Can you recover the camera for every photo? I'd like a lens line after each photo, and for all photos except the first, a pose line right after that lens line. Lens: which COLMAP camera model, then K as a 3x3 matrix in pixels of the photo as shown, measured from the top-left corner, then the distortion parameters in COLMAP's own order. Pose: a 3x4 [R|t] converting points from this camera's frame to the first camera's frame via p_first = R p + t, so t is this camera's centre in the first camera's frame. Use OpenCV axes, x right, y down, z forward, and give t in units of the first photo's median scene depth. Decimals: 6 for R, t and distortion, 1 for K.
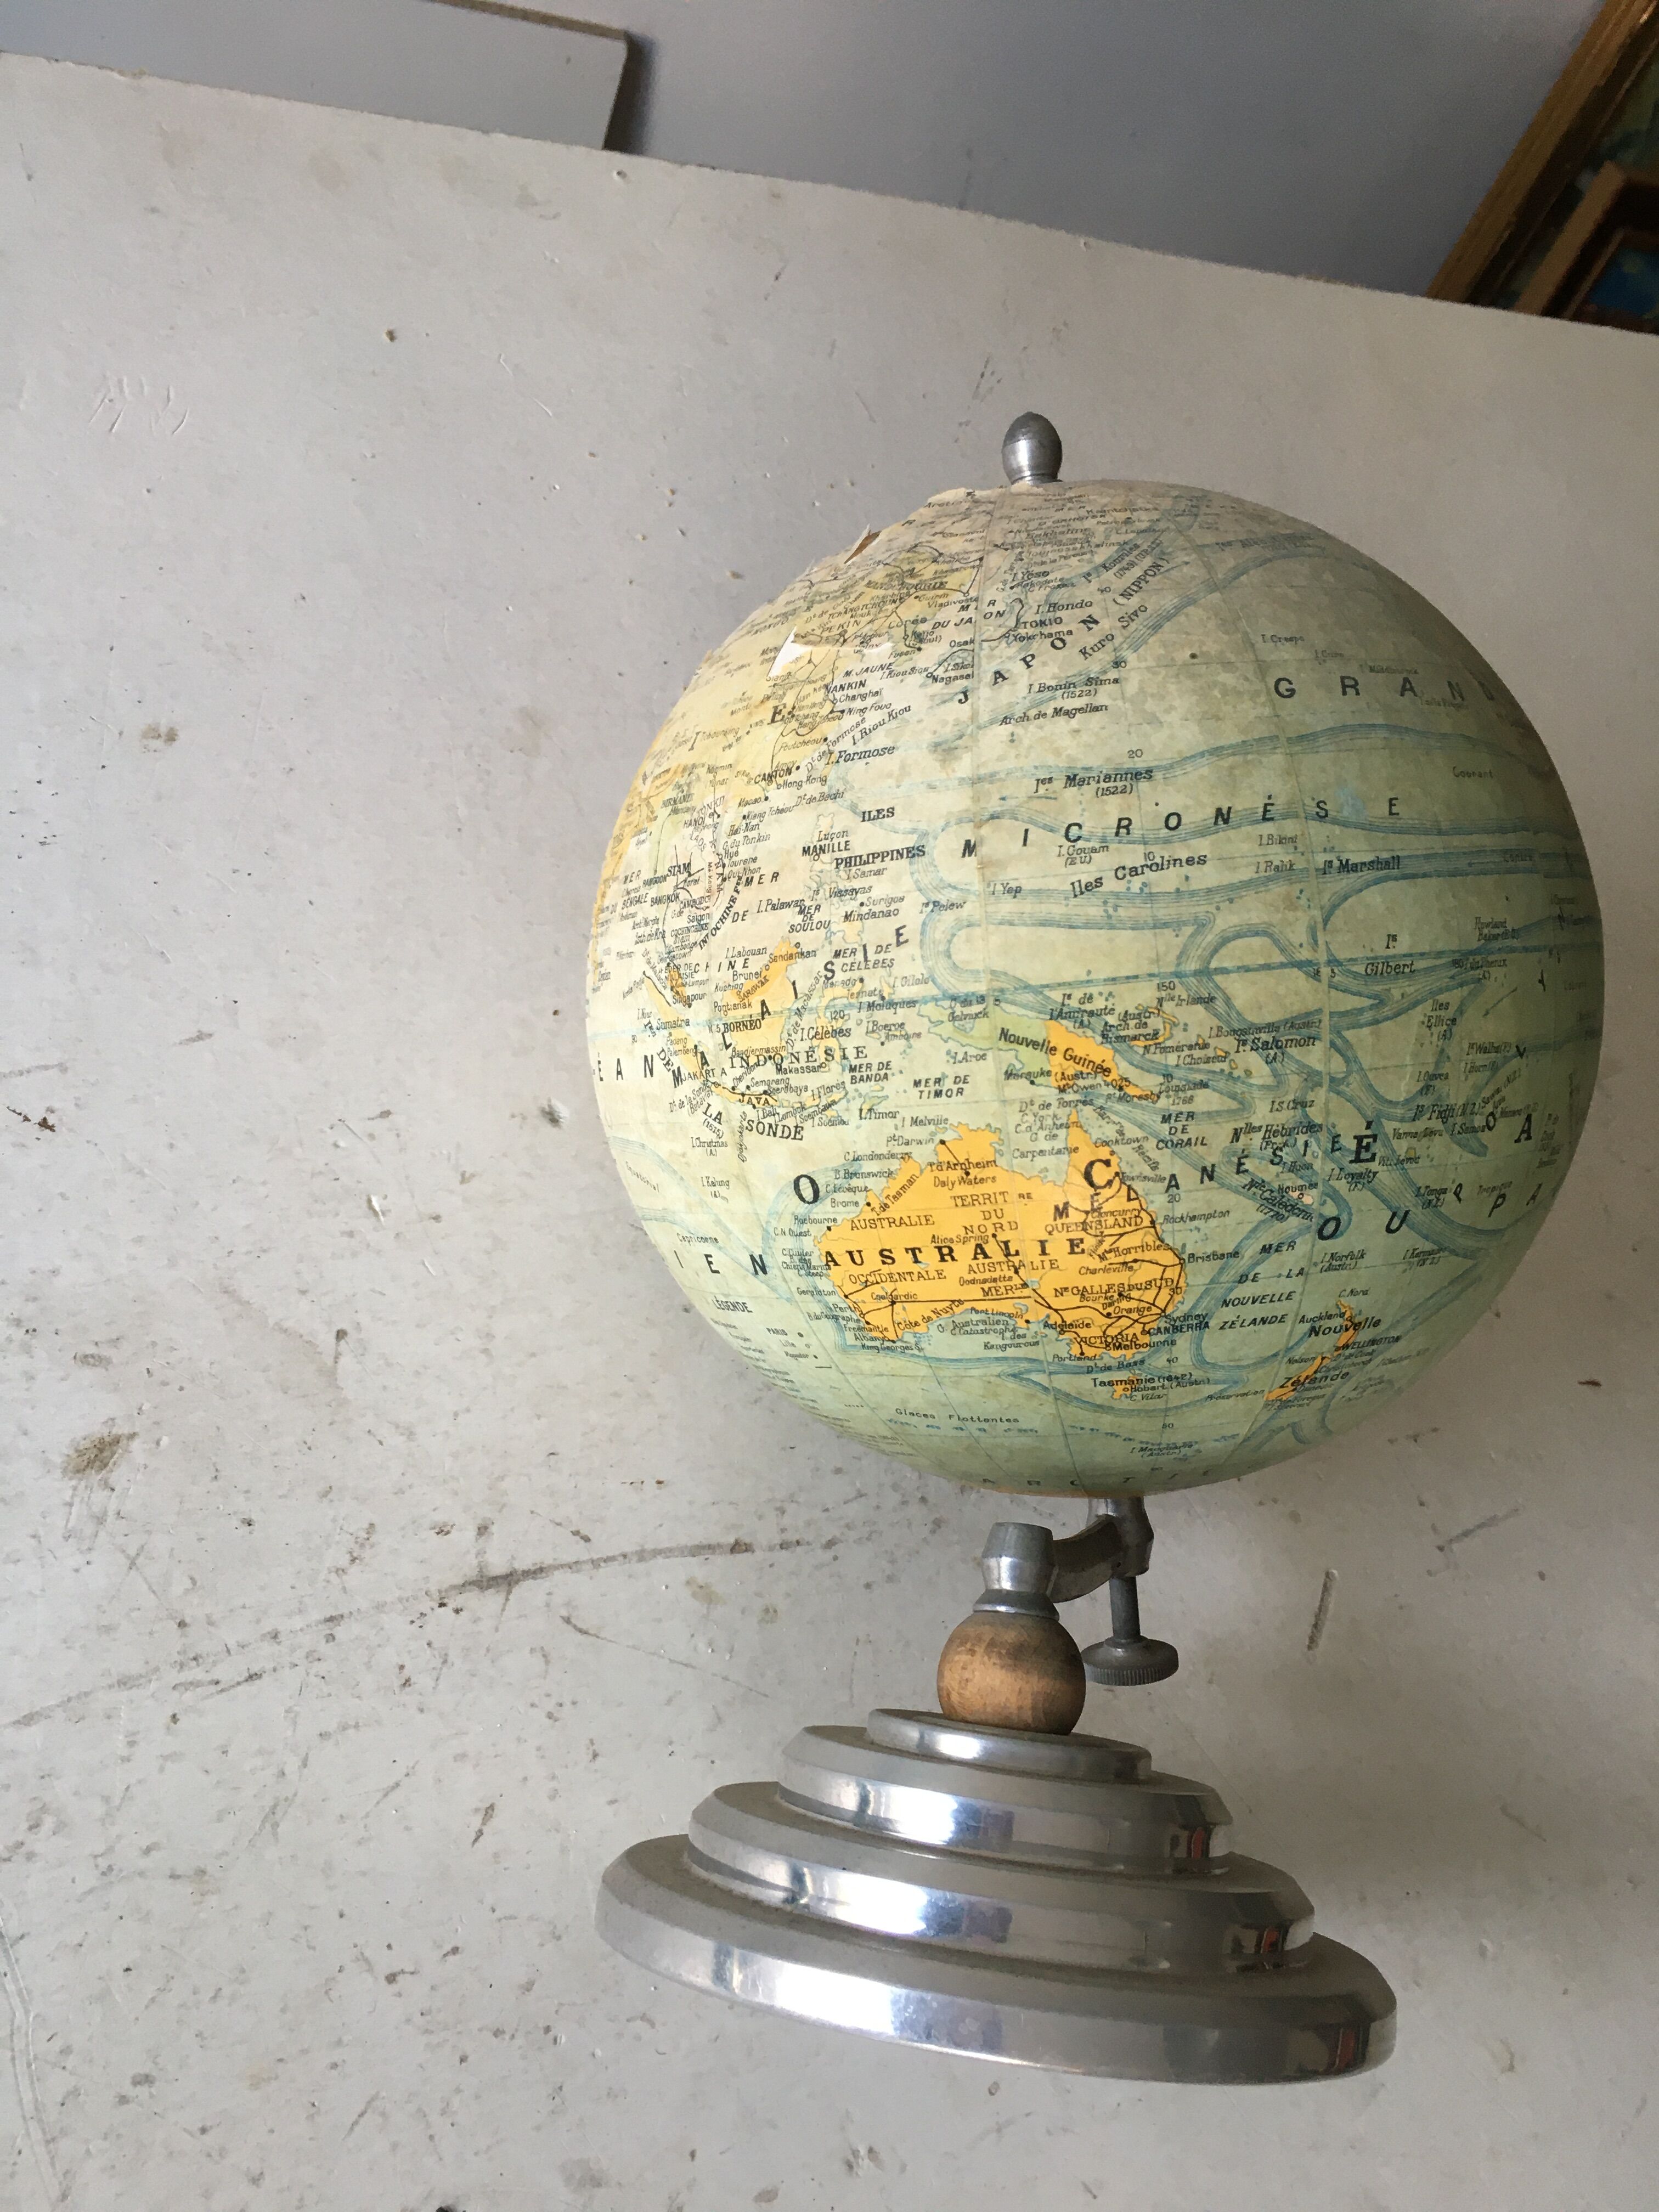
lens RADIAL K [[1888.8, 0, 829.5], [0, 1888.8, 1106.0], [0, 0, 1]] dist [0.035219, -0.016672]
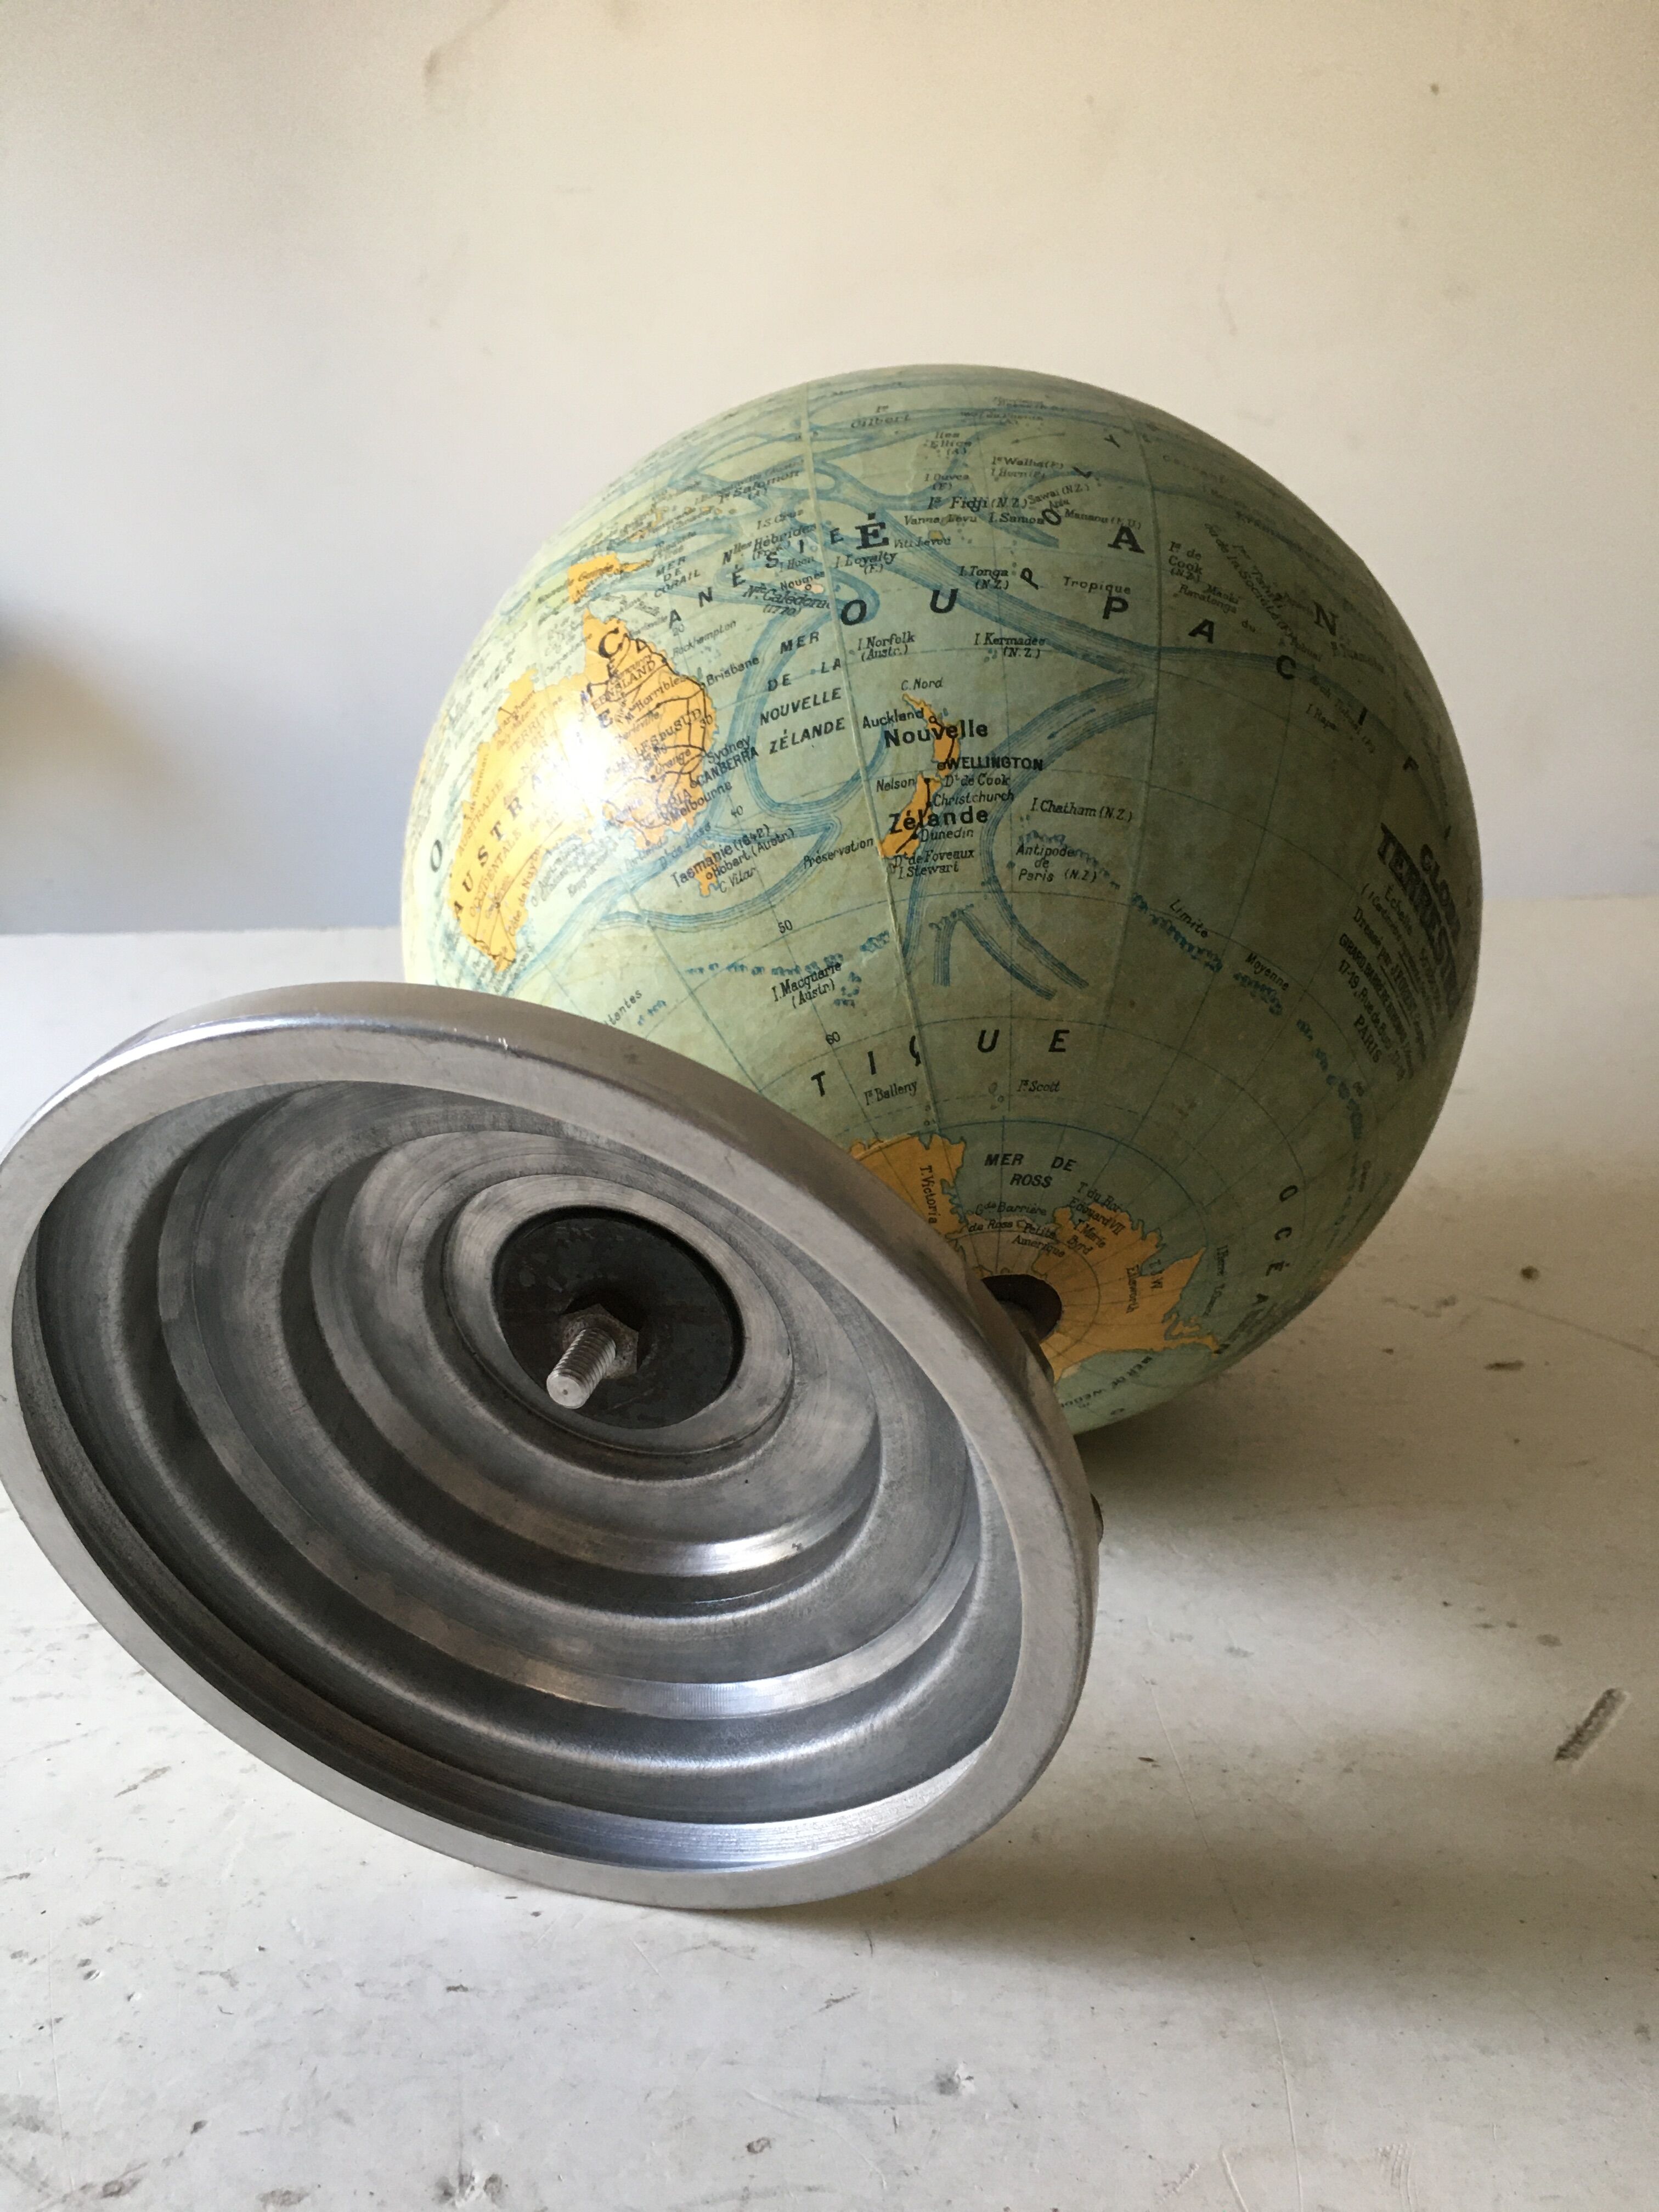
lens RADIAL K [[1888.8, 0, 829.5], [0, 1888.8, 1106.0], [0, 0, 1]] dist [0.035219, -0.016672]
pose [[0.879715, -0.323496, -0.348500, 0.498423], [-0.029332, 0.694595, -0.718802, 0.888569], [0.474596, 0.642564, 0.601557, 0.610206]]
